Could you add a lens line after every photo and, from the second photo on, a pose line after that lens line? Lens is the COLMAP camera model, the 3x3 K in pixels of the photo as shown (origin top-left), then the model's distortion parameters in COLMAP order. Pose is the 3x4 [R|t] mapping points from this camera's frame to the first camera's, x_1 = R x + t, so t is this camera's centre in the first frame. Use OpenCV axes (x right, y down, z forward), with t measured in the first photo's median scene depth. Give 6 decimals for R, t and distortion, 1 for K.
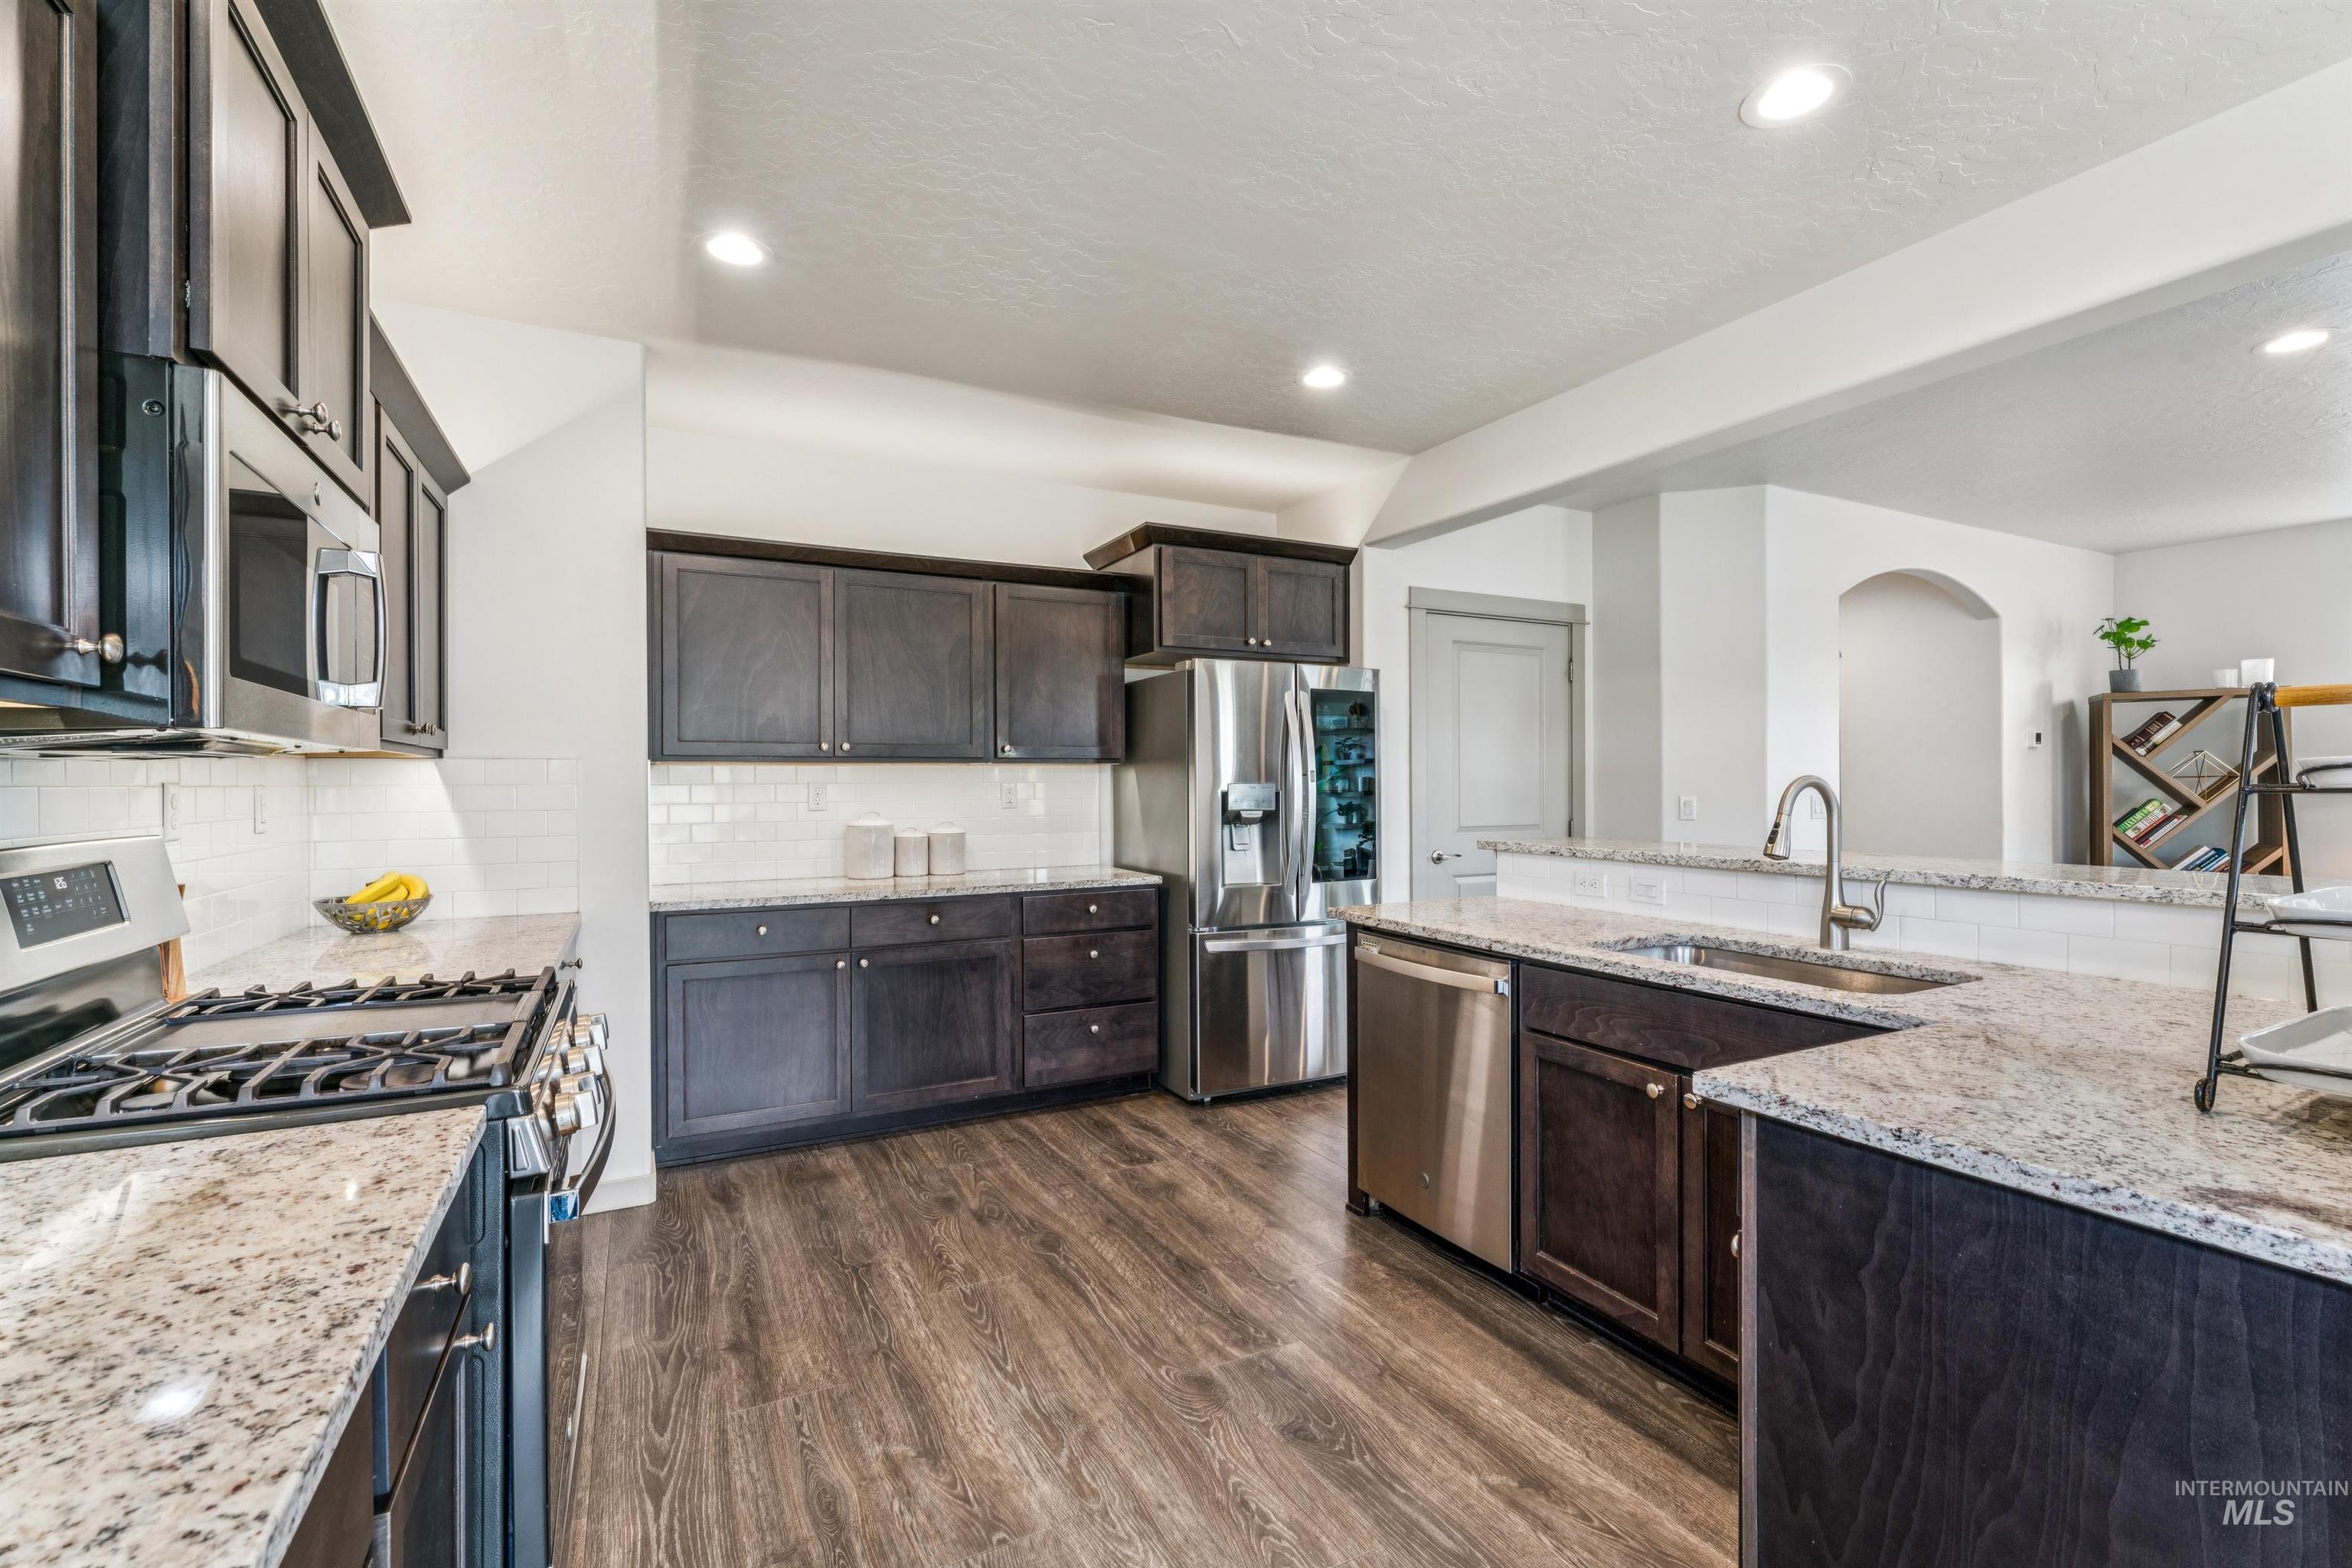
lens RADIAL K [[1027.8, 0, 1175.8], [0, 1027.8, 787.1], [0, 0, 1]] dist [-0.001544, -0.000510]
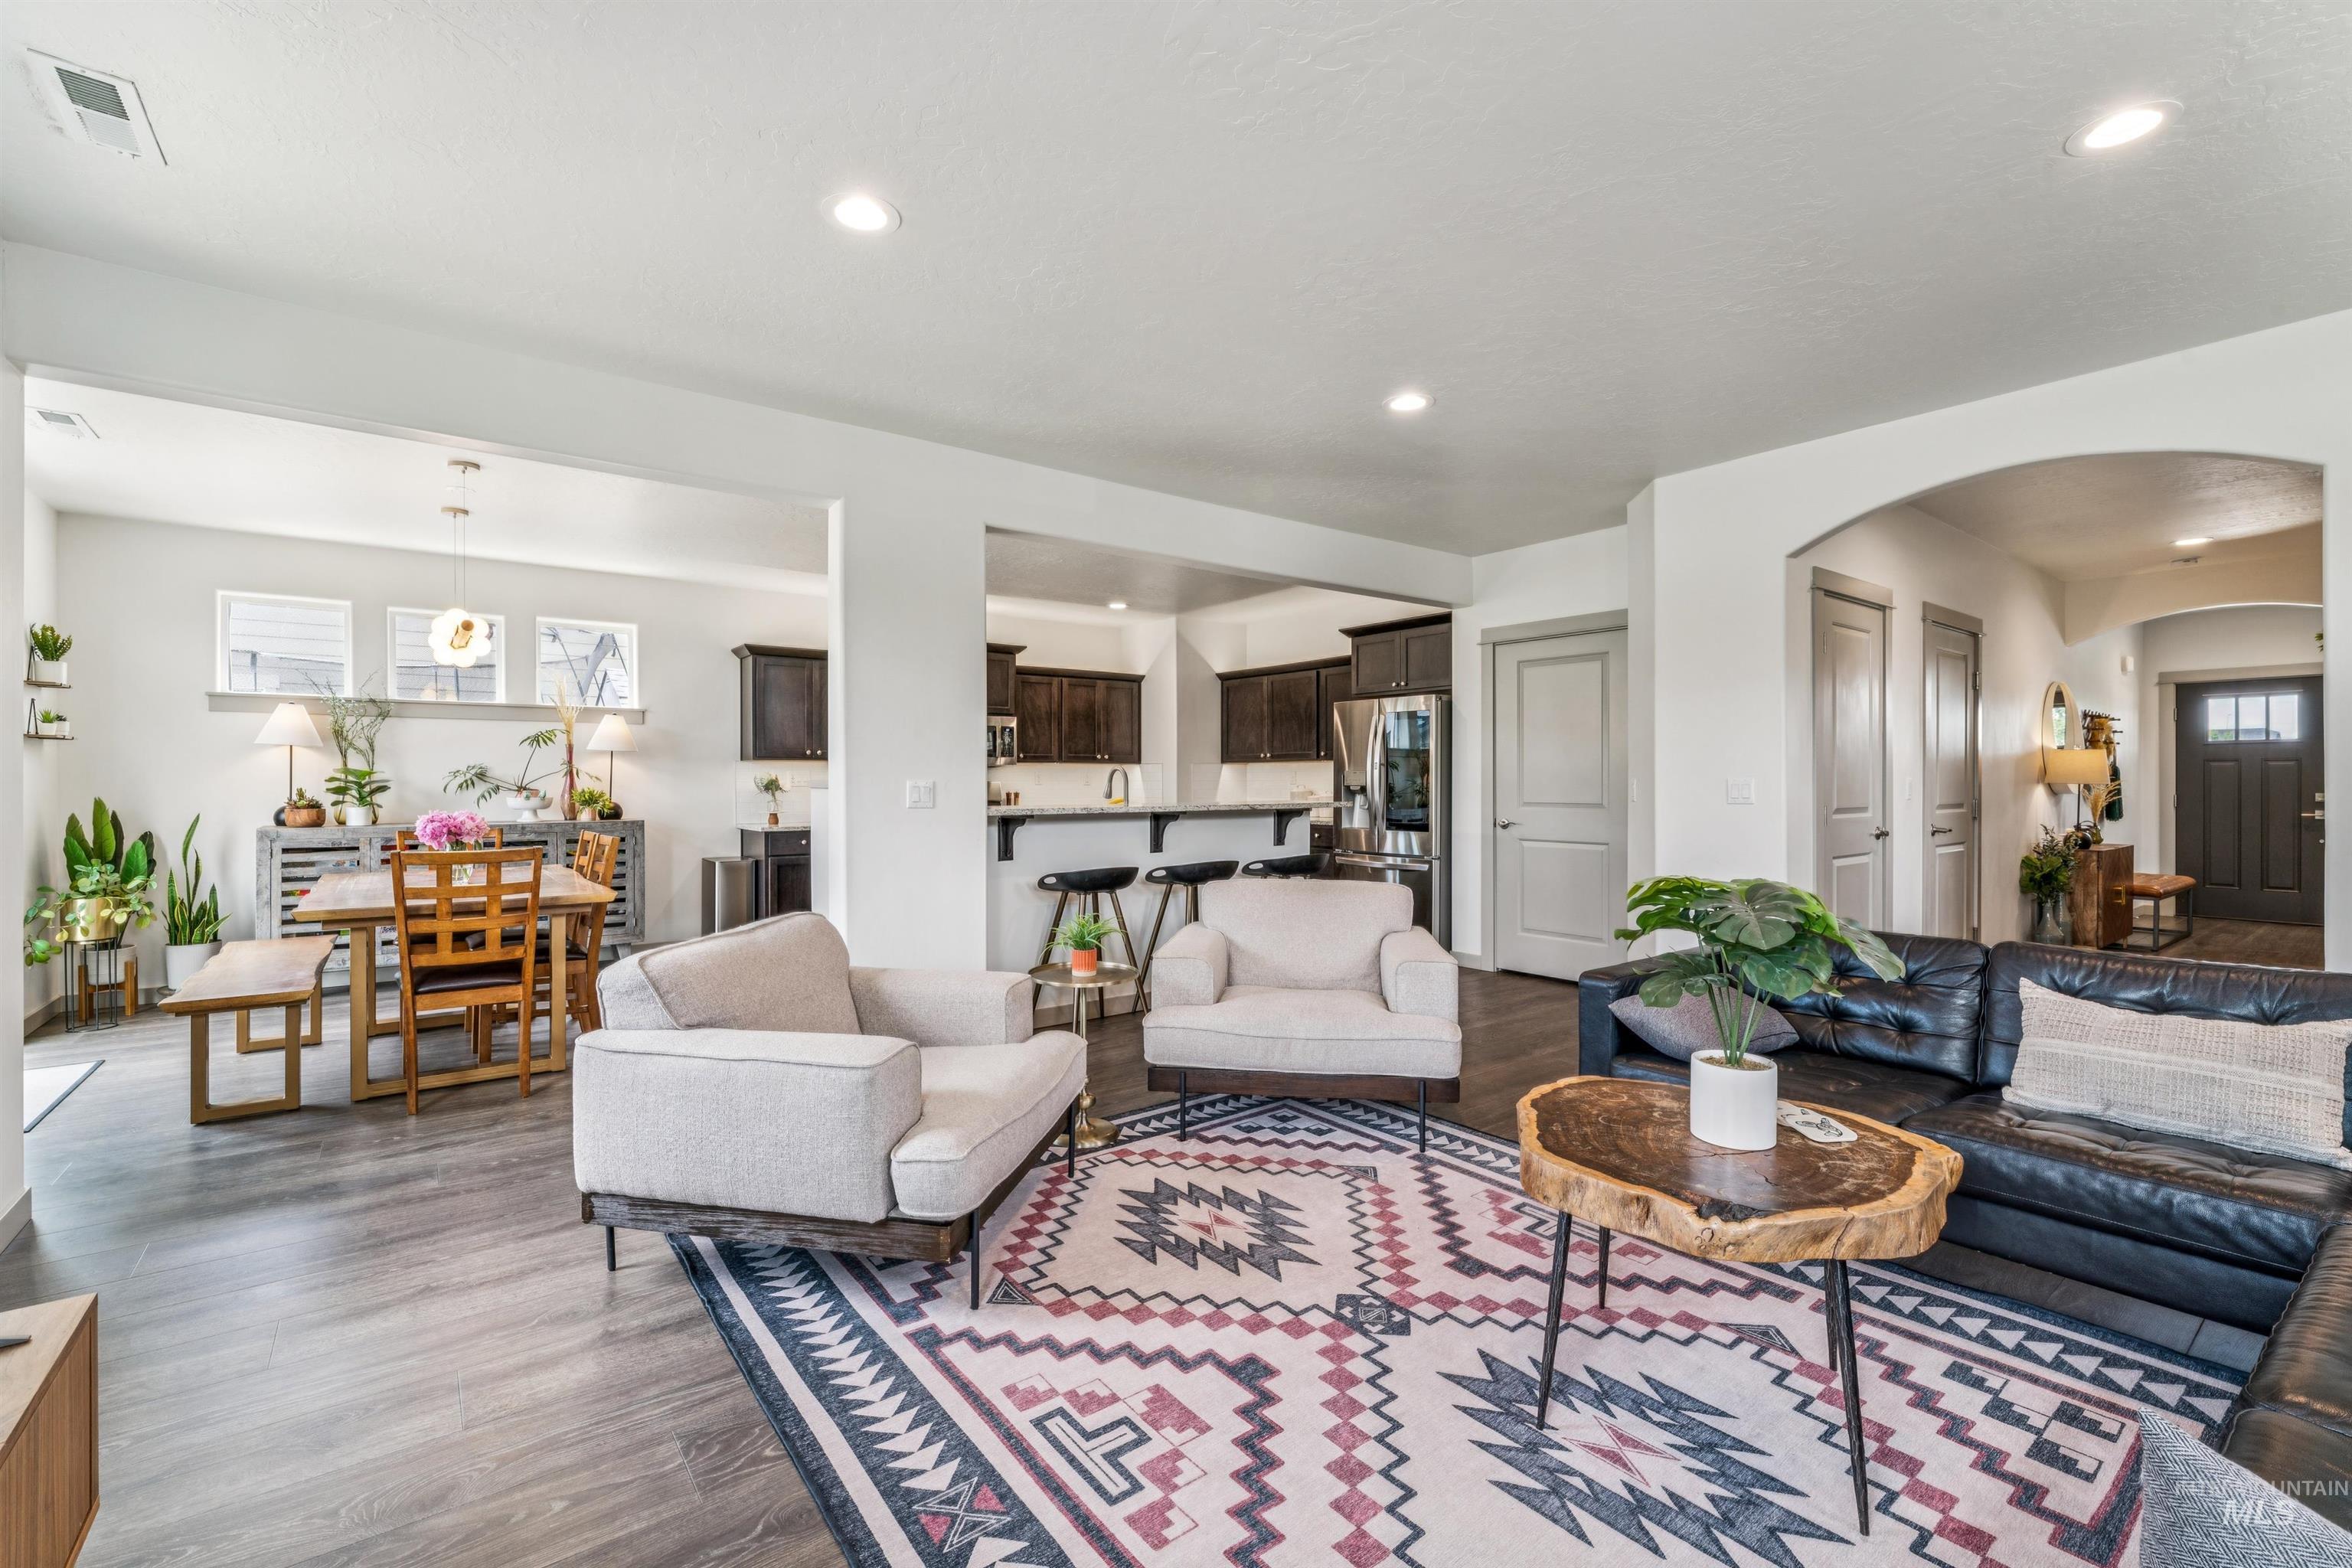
lens RADIAL K [[1009.7, 0, 1179.7], [0, 1009.7, 783.2], [0, 0, 1]] dist [-0.003300, 0.000515]
pose [[0.179152, 0.006490, -0.983800, 2.217799], [-0.001905, 0.999979, 0.006249, 0.011102], [0.983820, 0.000754, 0.179161, 0.510446]]
